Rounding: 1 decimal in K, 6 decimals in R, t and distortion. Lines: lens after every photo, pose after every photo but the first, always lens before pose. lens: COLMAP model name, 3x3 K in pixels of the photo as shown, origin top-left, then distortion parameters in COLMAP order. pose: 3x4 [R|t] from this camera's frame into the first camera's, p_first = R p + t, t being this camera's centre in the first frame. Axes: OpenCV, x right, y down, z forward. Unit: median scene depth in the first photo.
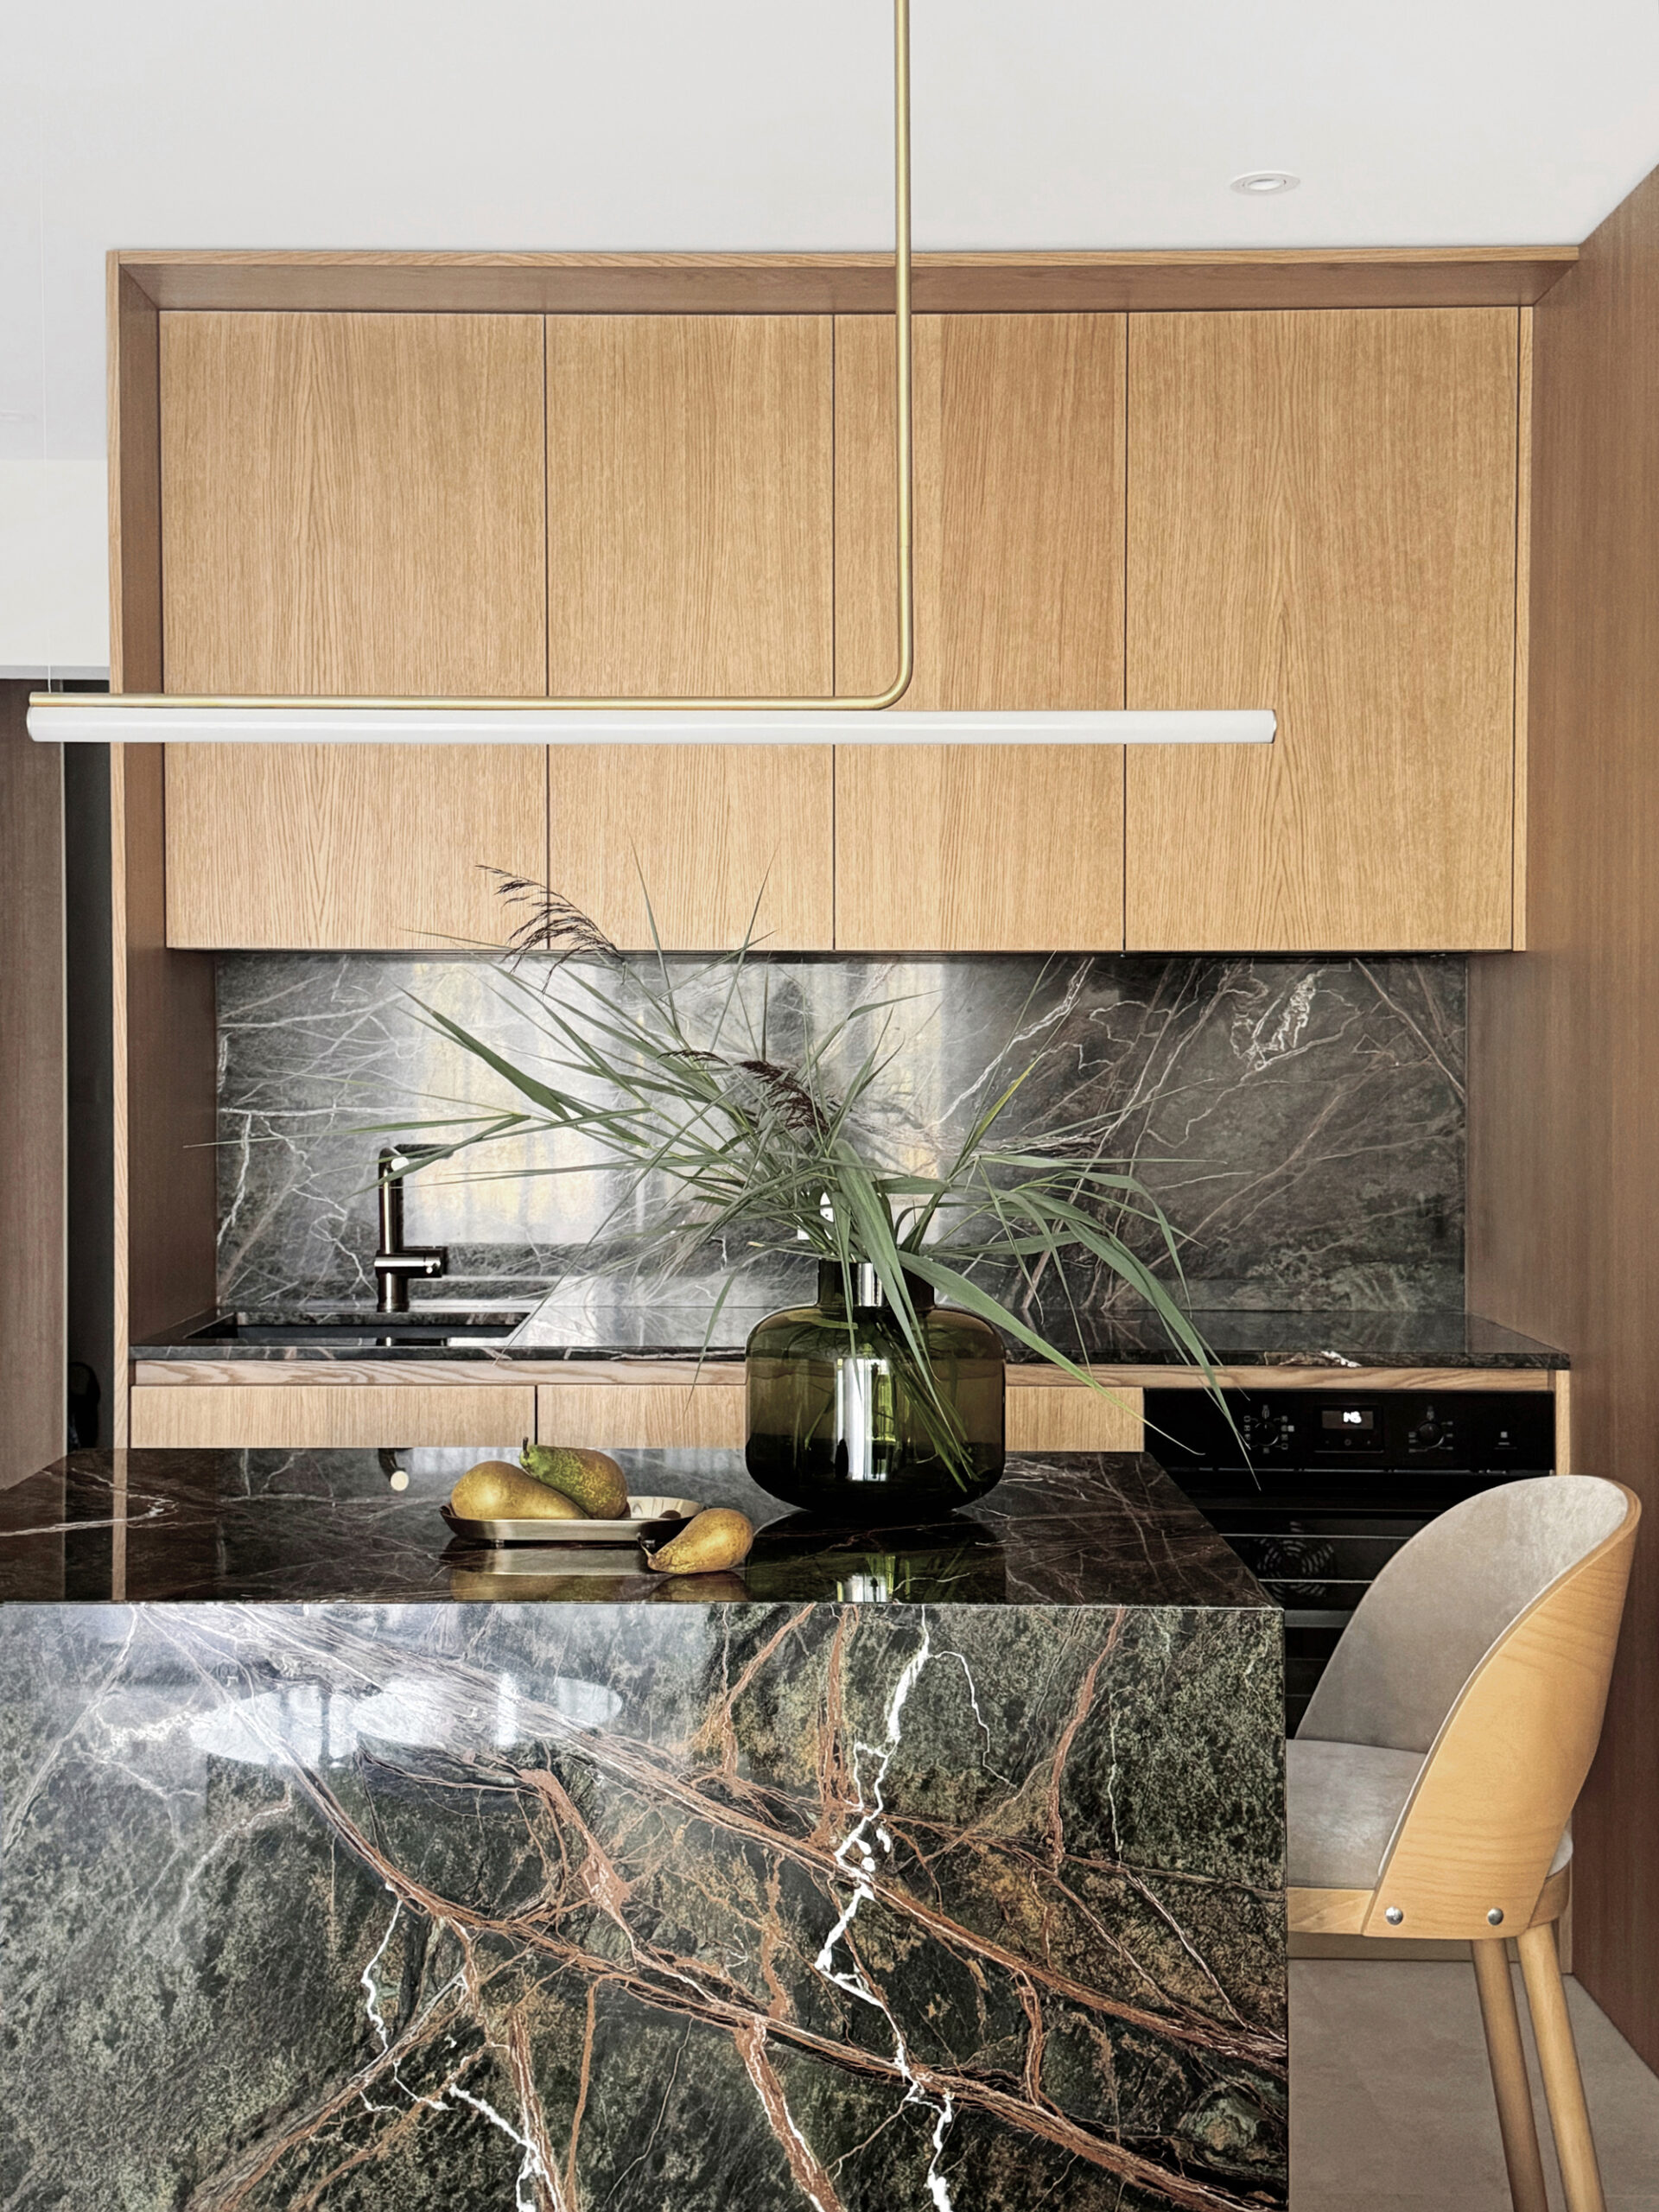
lens RADIAL K [[2926.9, 0, 824.1], [0, 2926.9, 1122.1], [0, 0, 1]] dist [0.190015, 0.000000]
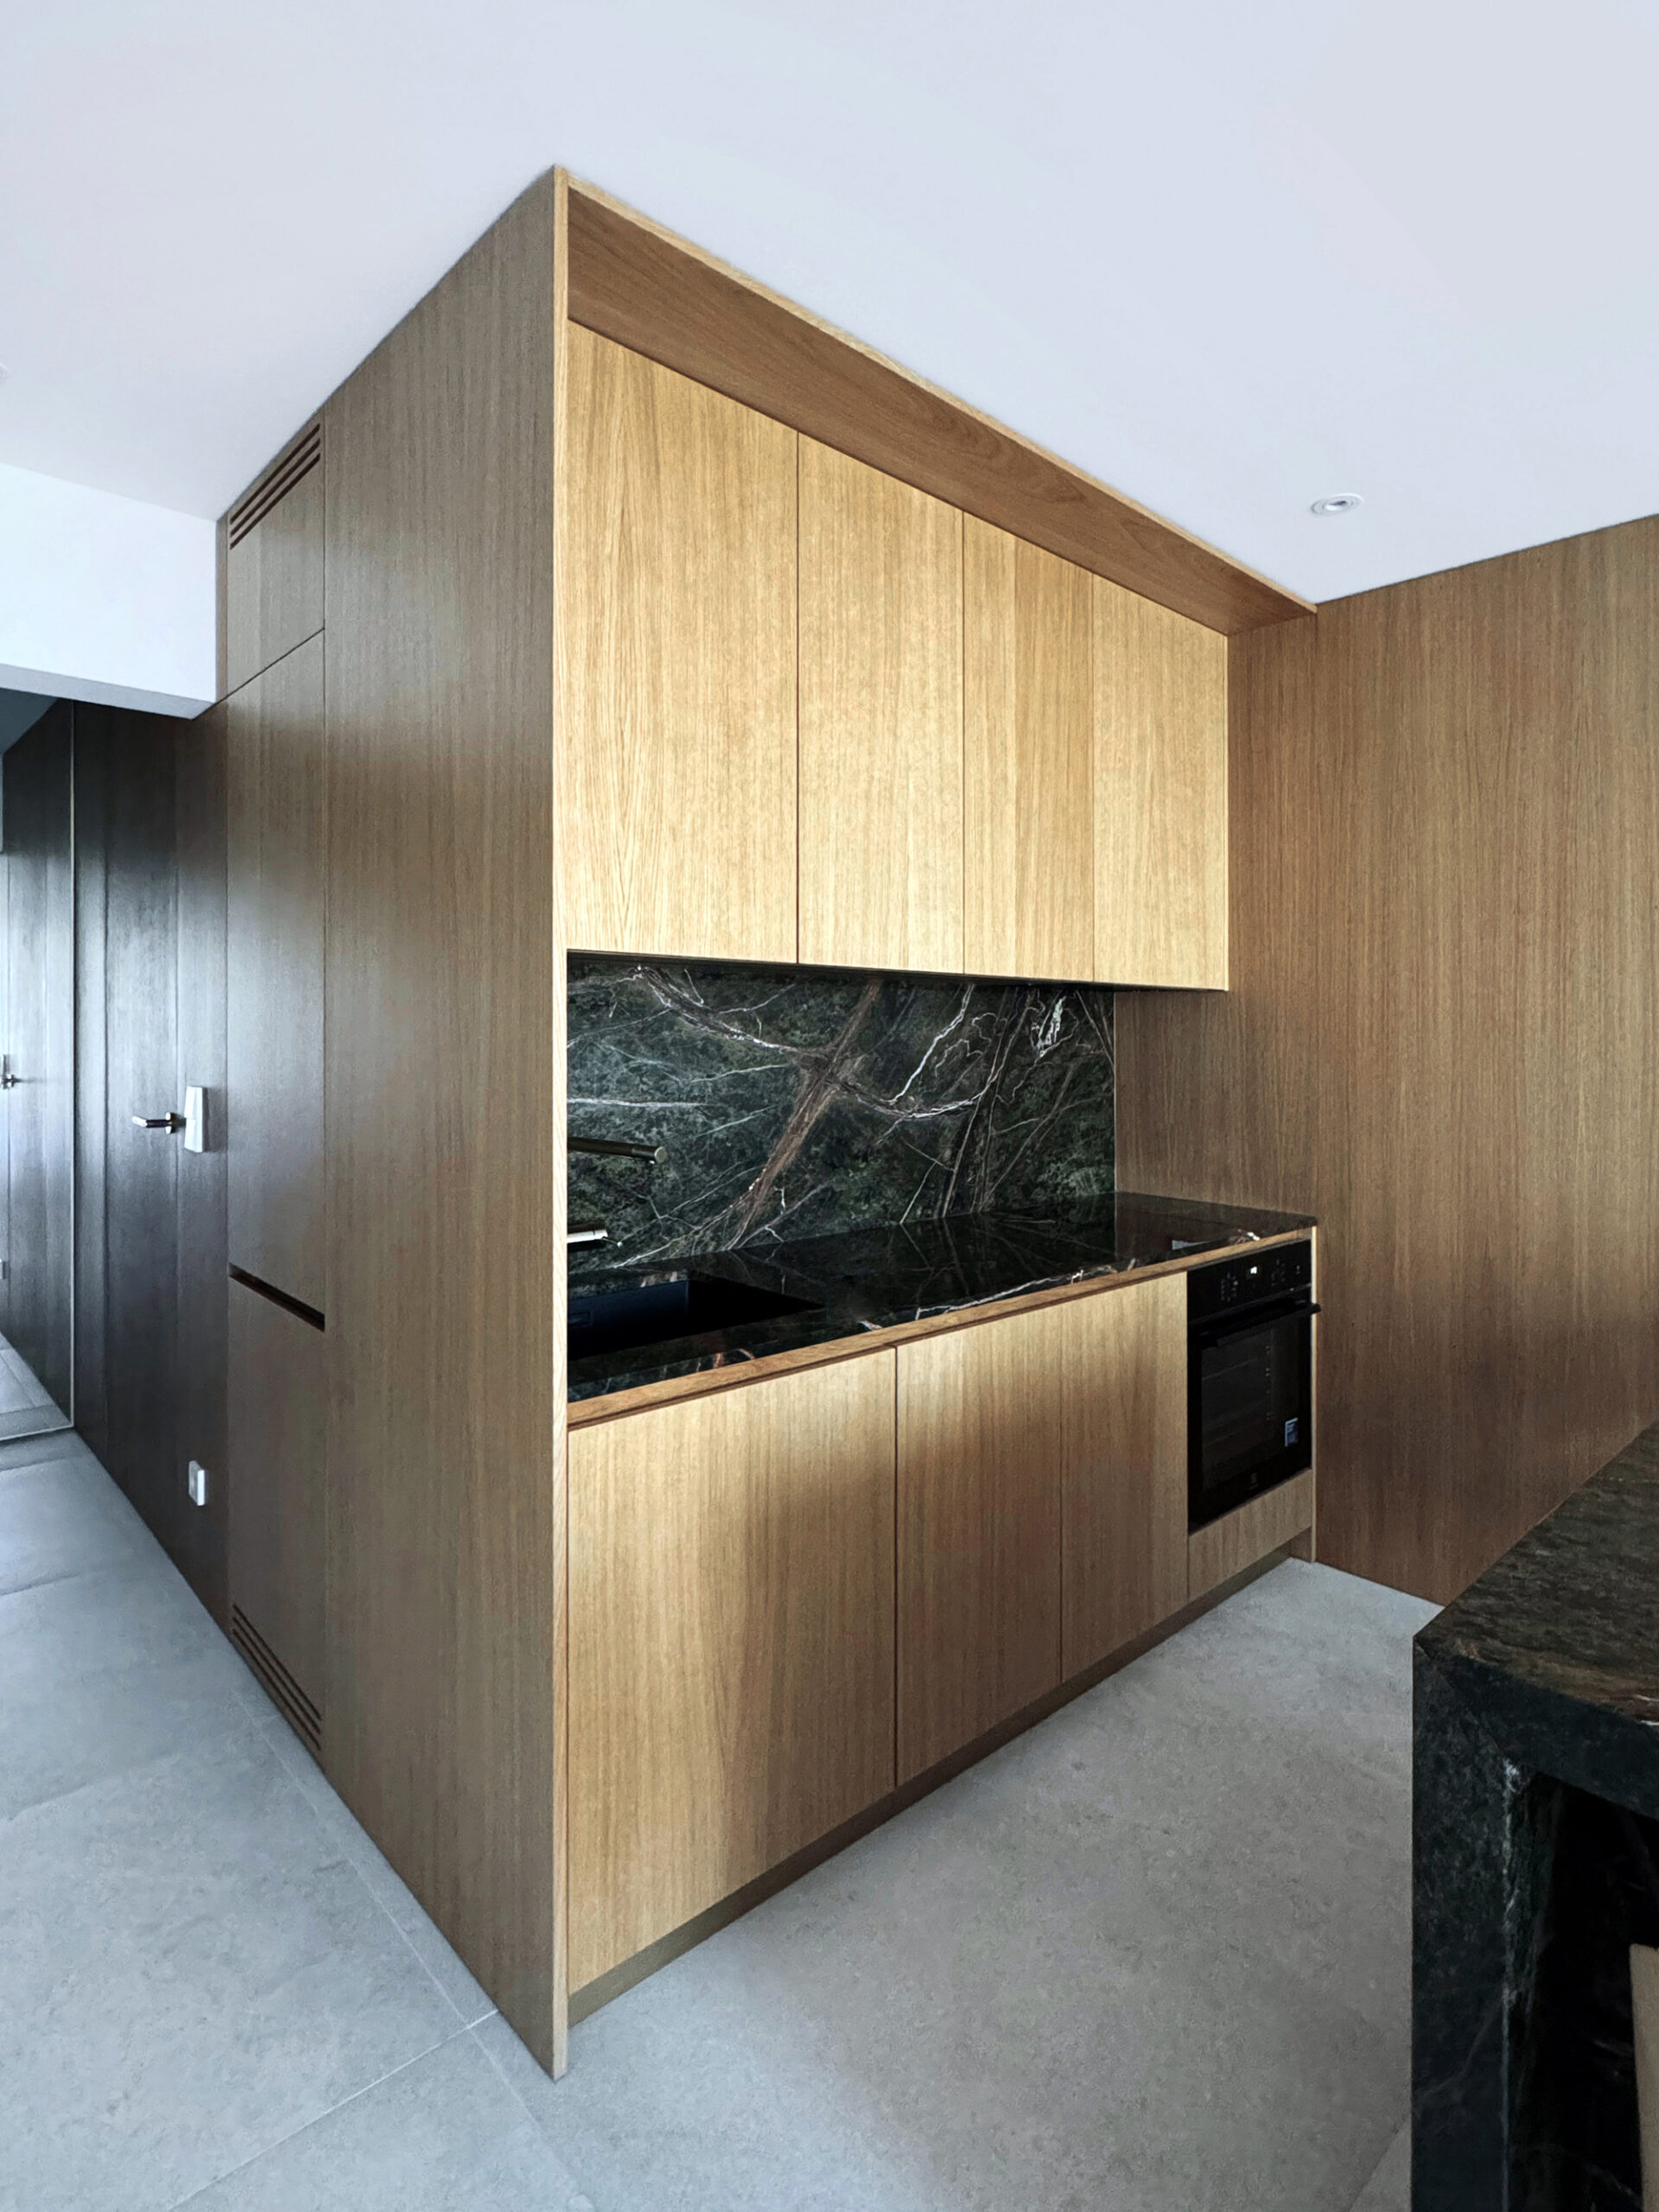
lens RADIAL K [[1128.3, 0, 817.7], [0, 1128.3, 1042.7], [0, 0, 1]] dist [-0.005467, 0.000016]
pose [[0.691402, -0.003619, 0.722461, -0.396979], [0.007881, 0.999966, -0.002533, -0.024831], [-0.722427, 0.007445, 0.691407, 0.655096]]
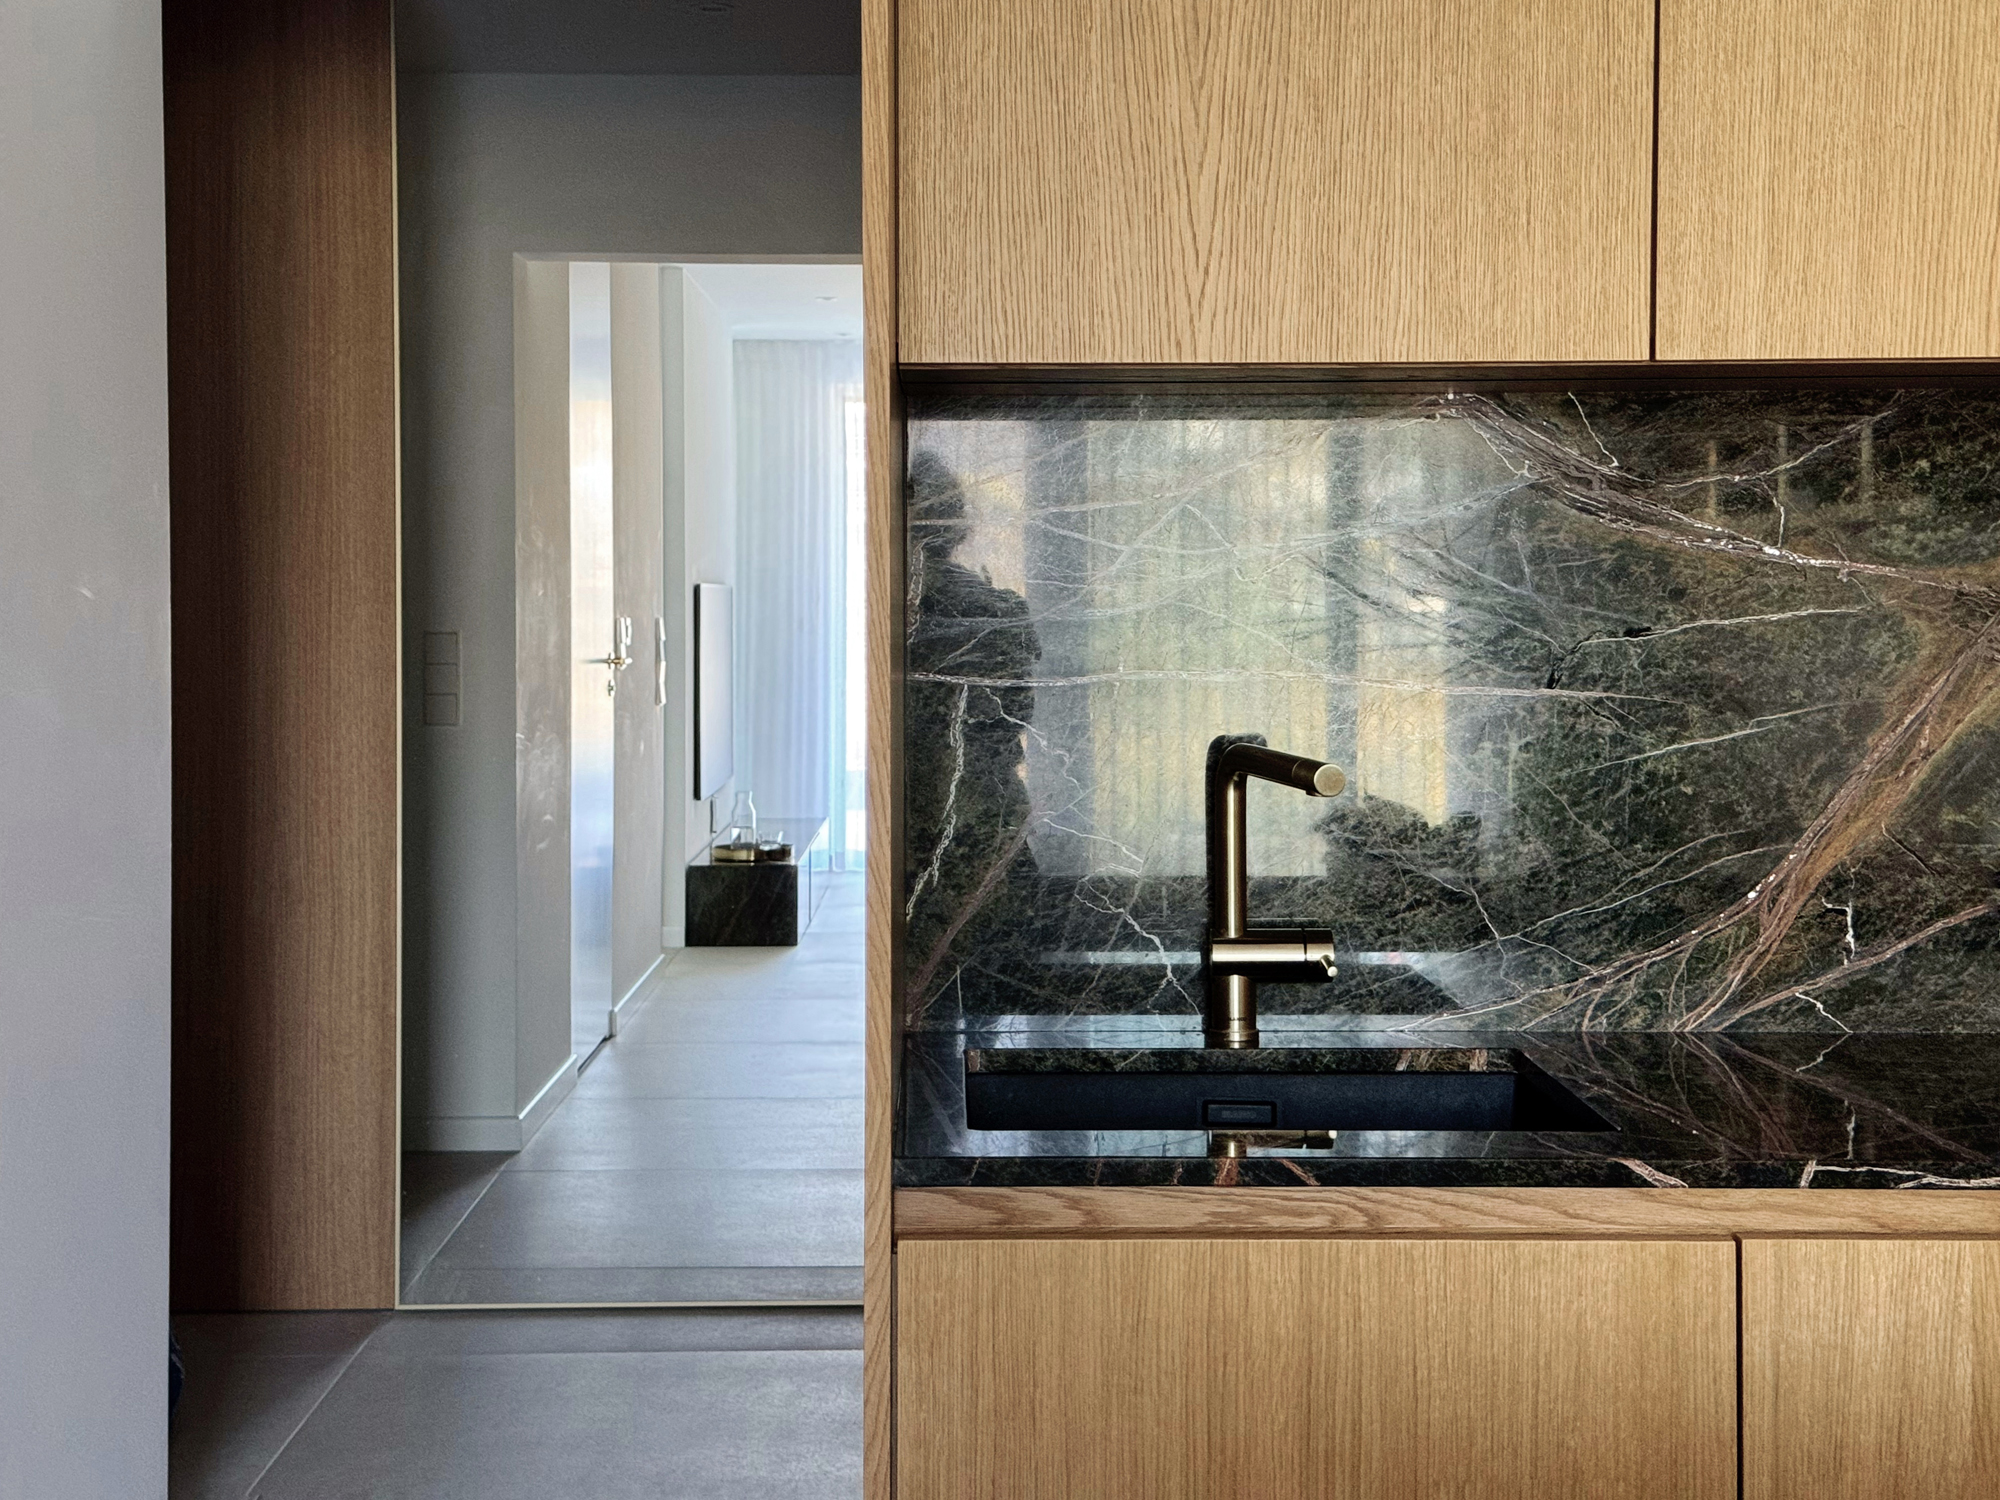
lens RADIAL K [[2890.4, 0, 1004.3], [0, 2890.4, 737.7], [0, 0, 1]] dist [0.026276, 0.000000]
pose [[0.998922, -0.007546, 0.045809, -0.221301], [0.006527, 0.999729, 0.022337, -0.004798], [-0.045965, -0.022014, 0.998700, 0.479871]]
